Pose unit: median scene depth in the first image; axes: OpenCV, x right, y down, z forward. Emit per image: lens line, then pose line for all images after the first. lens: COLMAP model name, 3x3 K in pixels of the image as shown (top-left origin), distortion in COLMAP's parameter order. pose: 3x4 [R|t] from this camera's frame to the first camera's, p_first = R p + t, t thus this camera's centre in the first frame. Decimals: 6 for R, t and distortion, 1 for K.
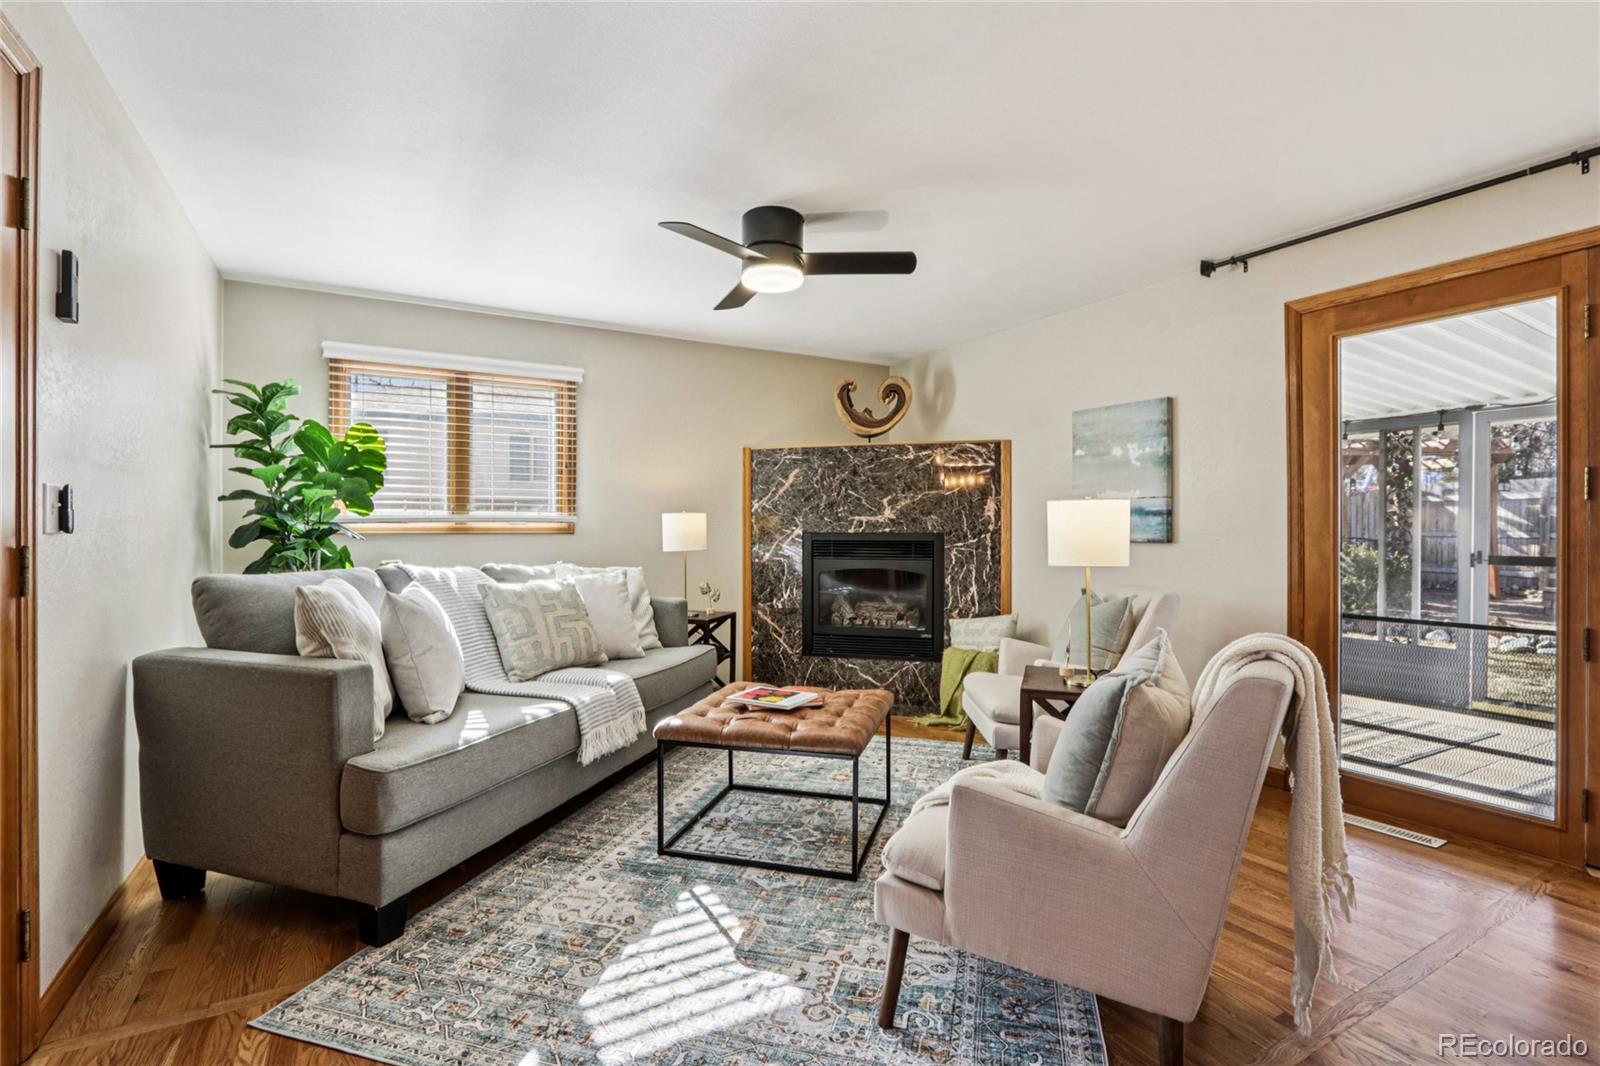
lens RADIAL K [[752.0, 0, 794.5], [0, 752.0, 529.2], [0, 0, 1]] dist [-0.011621, 0.003208]
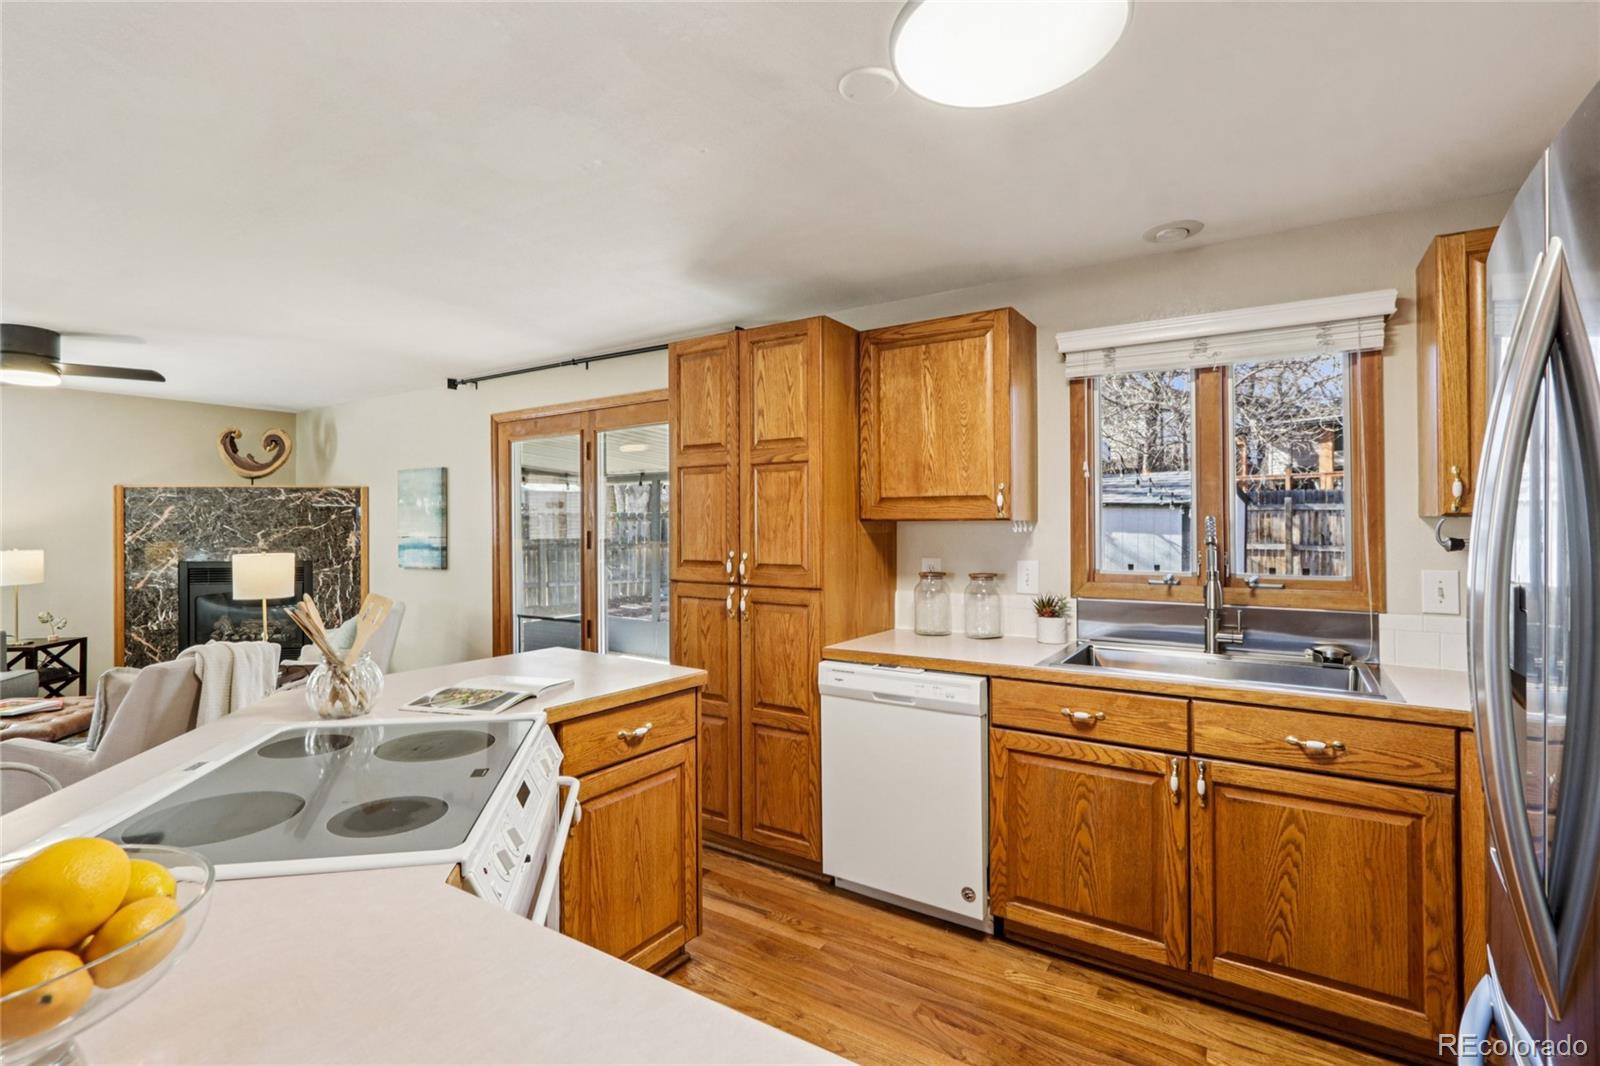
lens RADIAL K [[752.0, 0, 779.8], [0, 752.0, 520.0], [0, 0, 1]] dist [-0.011621, 0.003208]
pose [[0.895717, 0.000662, 0.444624, 0.333870], [0.004571, 0.999932, -0.010697, -0.044123], [-0.444601, 0.011614, 0.895653, -0.429451]]
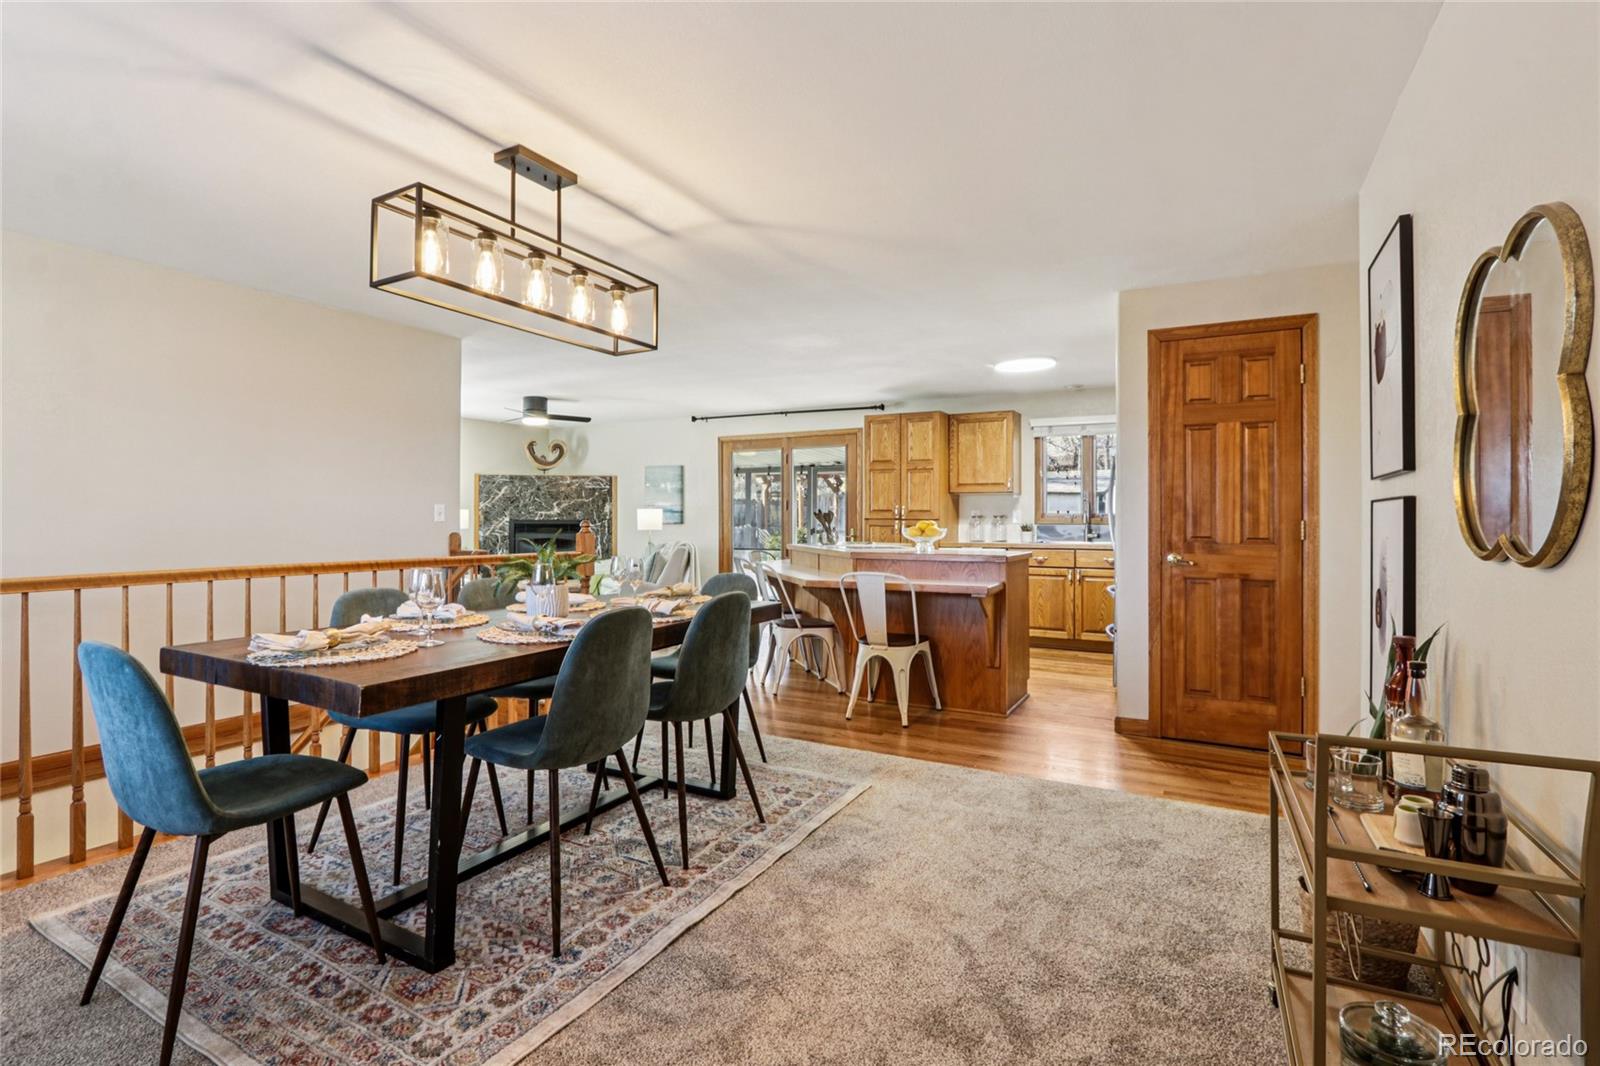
lens RADIAL K [[752.0, 0, 784.4], [0, 752.0, 514.9], [0, 0, 1]] dist [-0.011621, 0.003208]
pose [[0.859990, 0.004804, 0.510288, -0.370487], [-0.001848, 0.999978, -0.006299, 0.003041], [-0.510307, 0.004474, 0.859981, -1.016812]]
